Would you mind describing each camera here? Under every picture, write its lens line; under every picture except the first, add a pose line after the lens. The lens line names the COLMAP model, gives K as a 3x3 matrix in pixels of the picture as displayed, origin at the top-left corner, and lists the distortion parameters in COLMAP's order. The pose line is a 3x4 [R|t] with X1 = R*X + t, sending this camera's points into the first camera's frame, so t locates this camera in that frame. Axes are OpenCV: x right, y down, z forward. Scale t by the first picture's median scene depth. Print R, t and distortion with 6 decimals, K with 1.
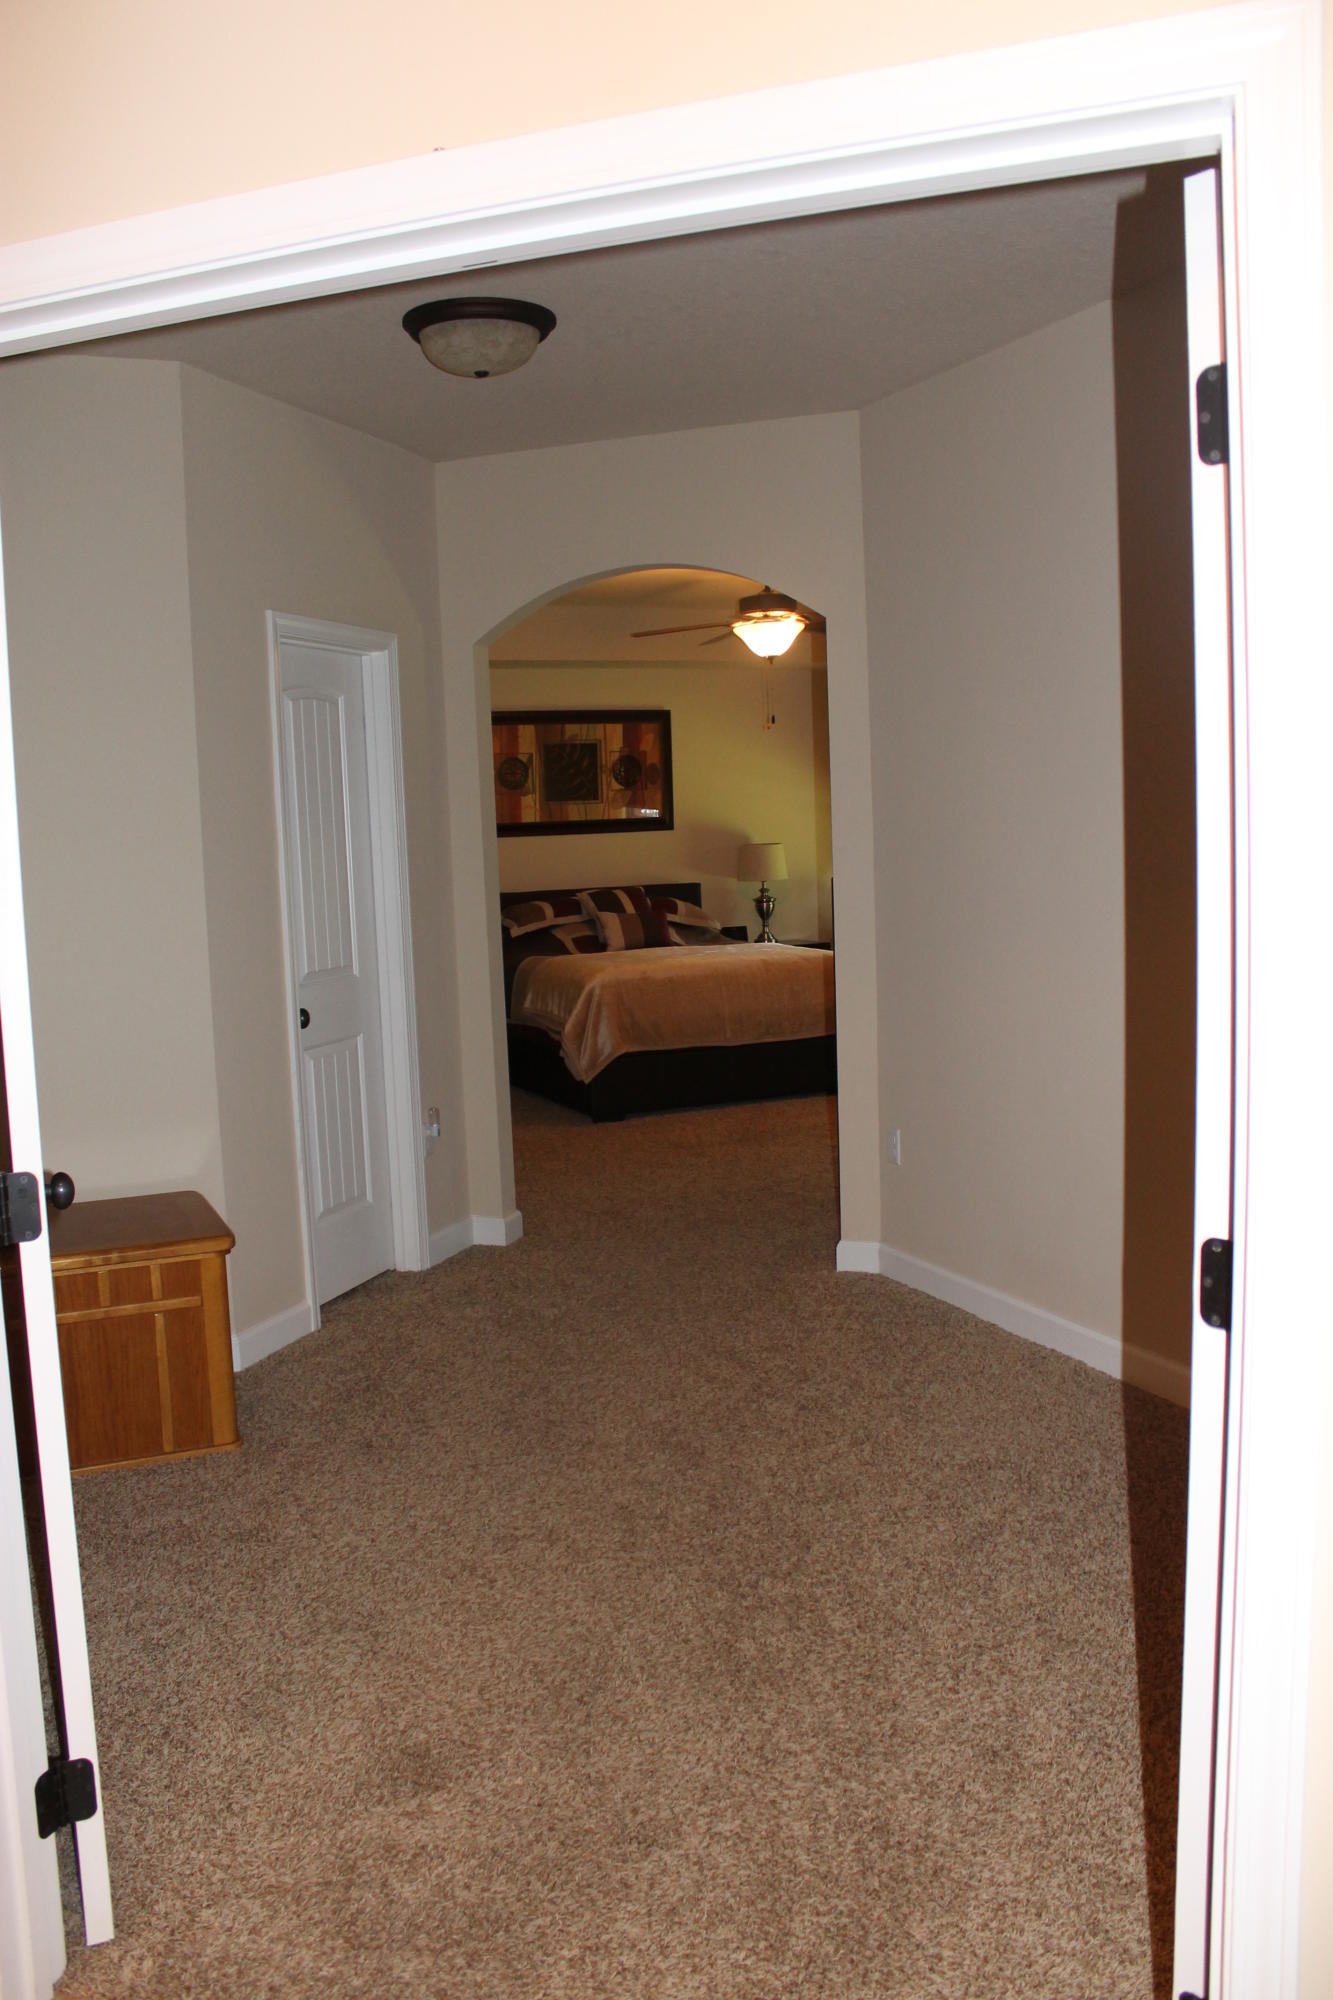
lens RADIAL K [[1732.5, 0, 666.5], [0, 1732.5, 1000.0], [0, 0, 1]] dist [-0.176012, 0.211439]
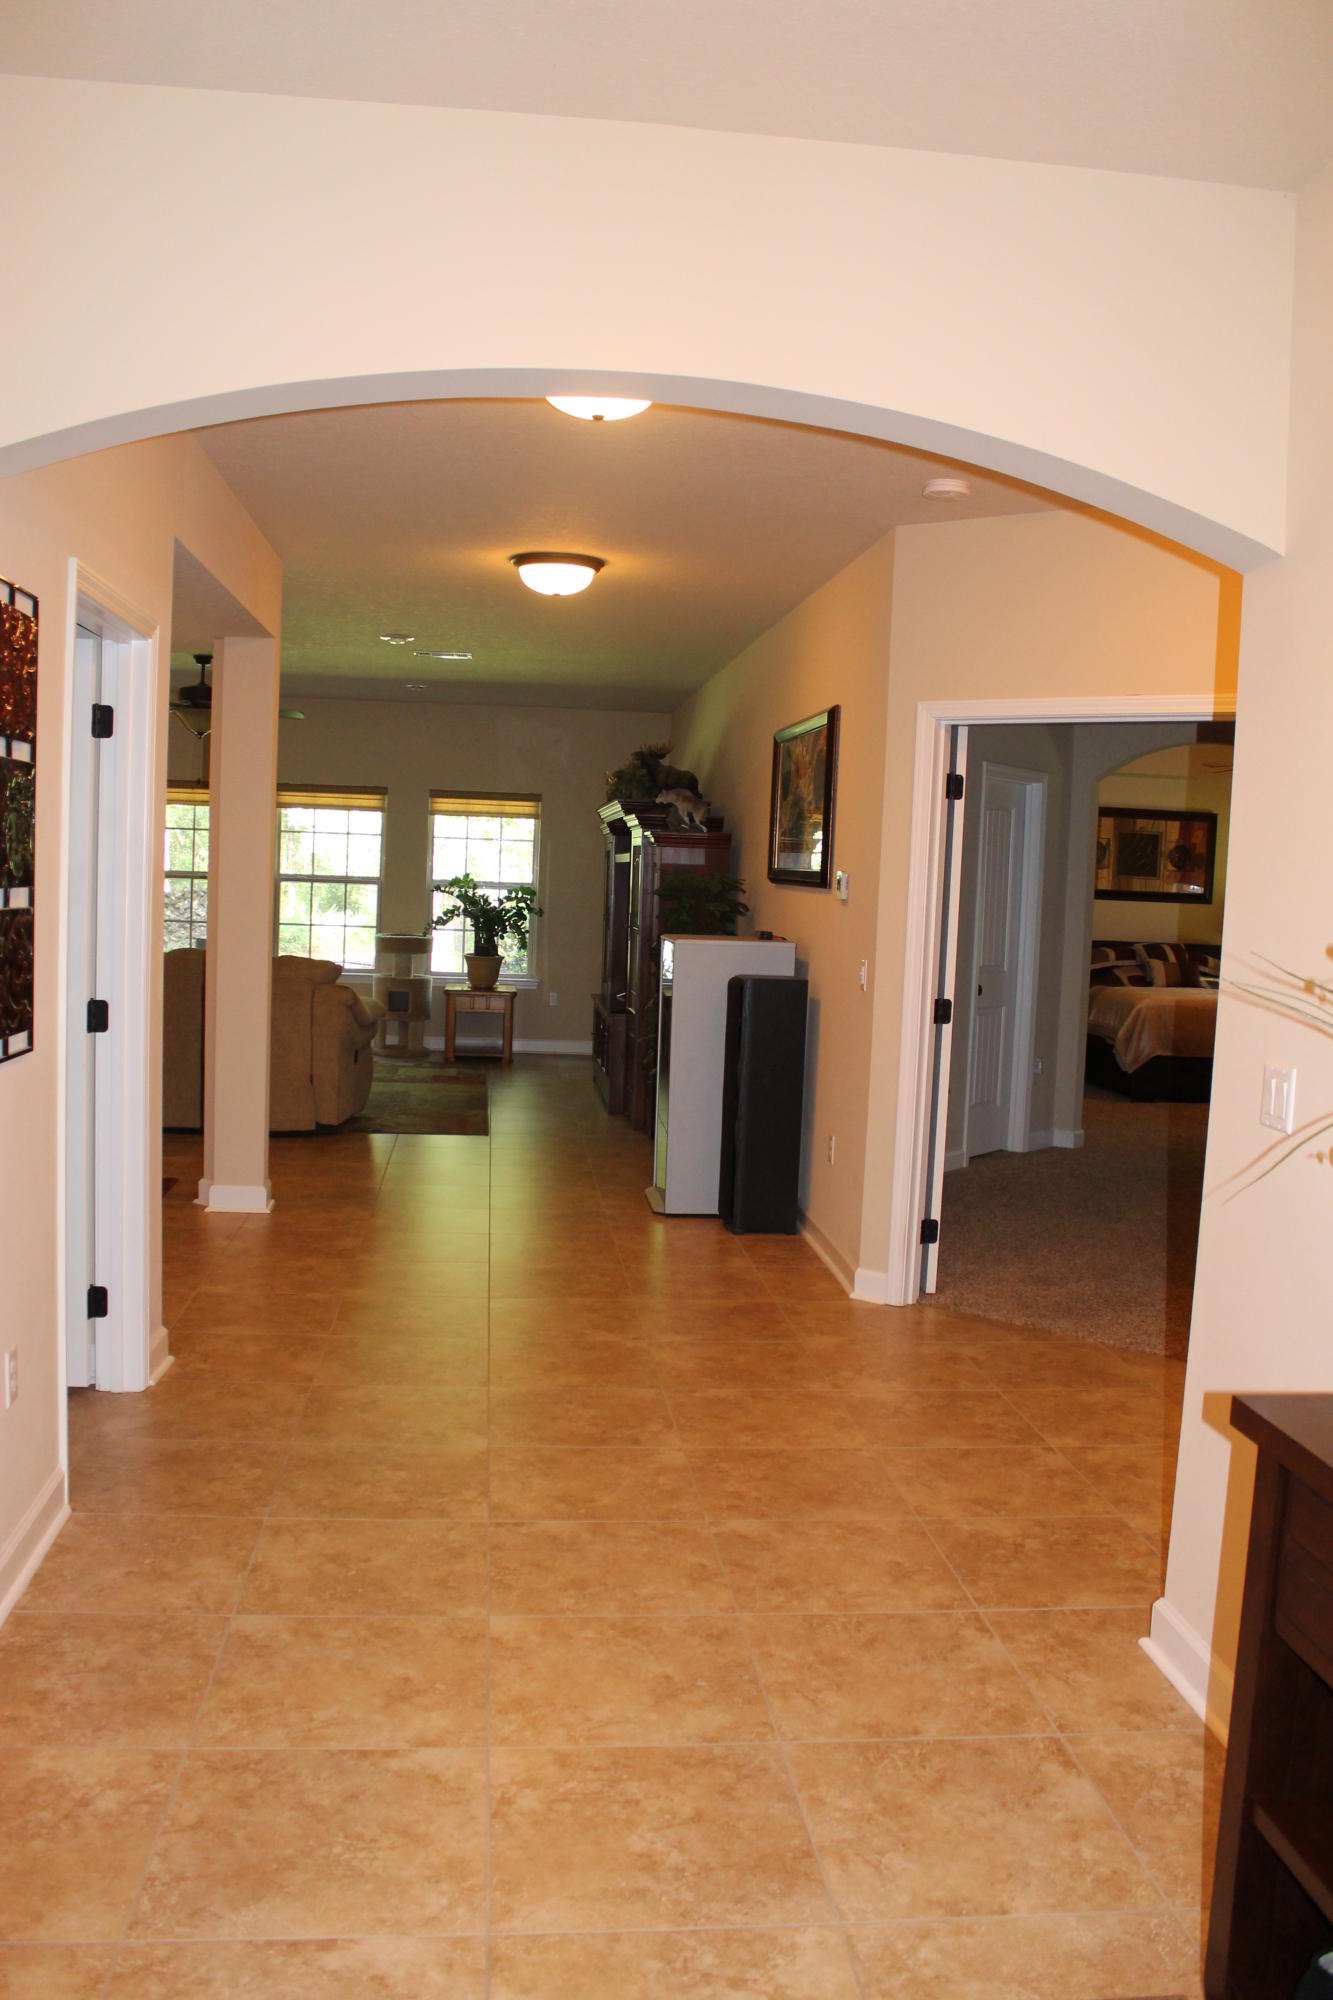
lens RADIAL K [[1732.5, 0, 666.5], [0, 1732.5, 1000.0], [0, 0, 1]] dist [-0.176012, 0.211439]
pose [[0.948270, 0.099509, -0.301465, 0.010428], [-0.108371, 0.994029, -0.012771, 0.041589], [0.298394, 0.044780, 0.953392, -0.418636]]
